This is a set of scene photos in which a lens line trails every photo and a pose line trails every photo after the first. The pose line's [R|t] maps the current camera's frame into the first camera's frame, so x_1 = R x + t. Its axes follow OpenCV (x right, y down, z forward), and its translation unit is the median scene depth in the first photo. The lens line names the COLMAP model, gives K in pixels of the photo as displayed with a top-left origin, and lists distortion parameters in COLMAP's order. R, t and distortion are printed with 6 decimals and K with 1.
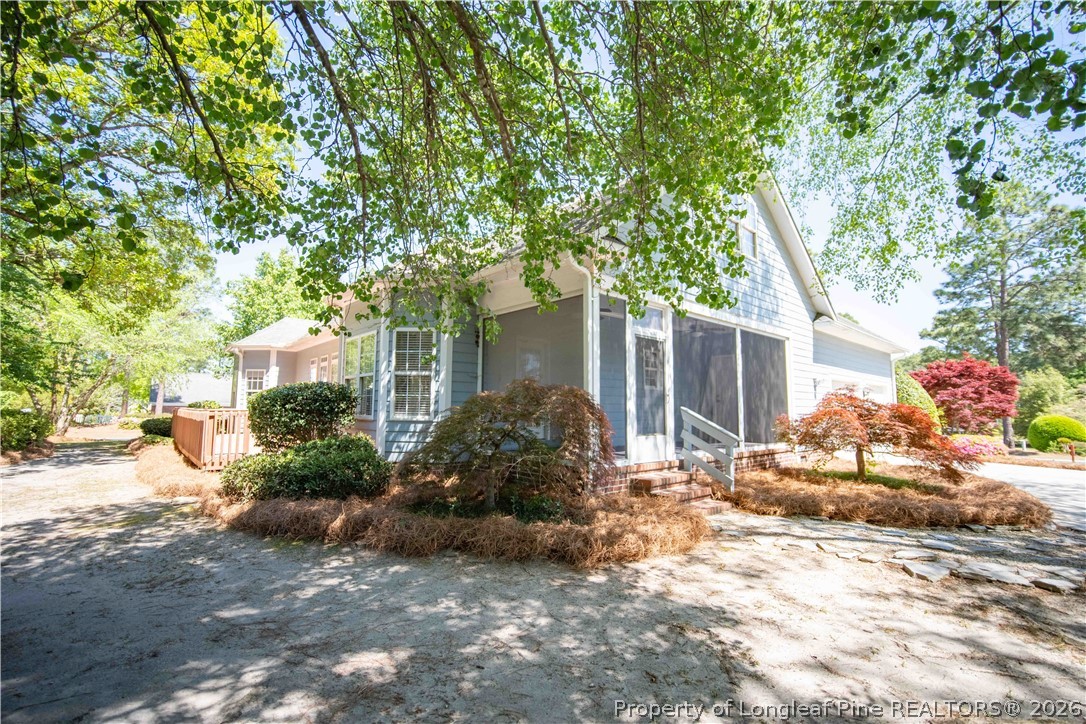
lens RADIAL K [[469.4, 0, 543.8], [0, 469.4, 363.5], [0, 0, 1]] dist [-0.004854, -0.000096]
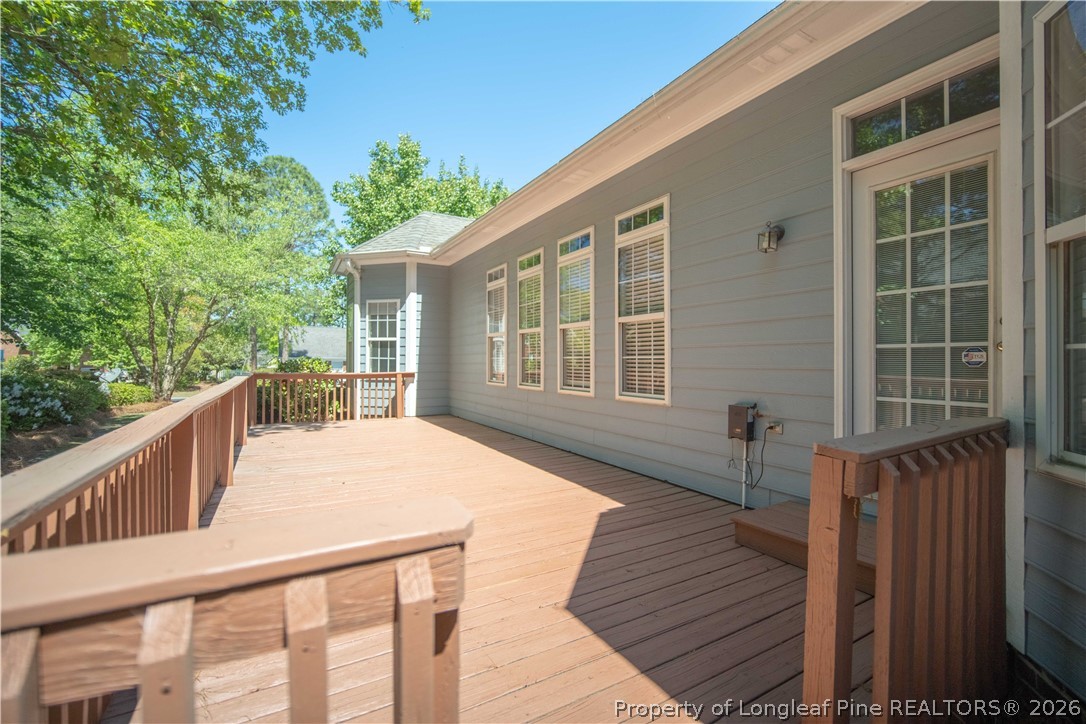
lens RADIAL K [[469.4, 0, 543.8], [0, 469.4, 363.5], [0, 0, 1]] dist [-0.004854, -0.000096]
pose [[0.976748, -0.003949, -0.214356, -0.310335], [0.026136, 0.994566, 0.100772, 0.036376], [0.212793, -0.104031, 0.971543, 0.494845]]
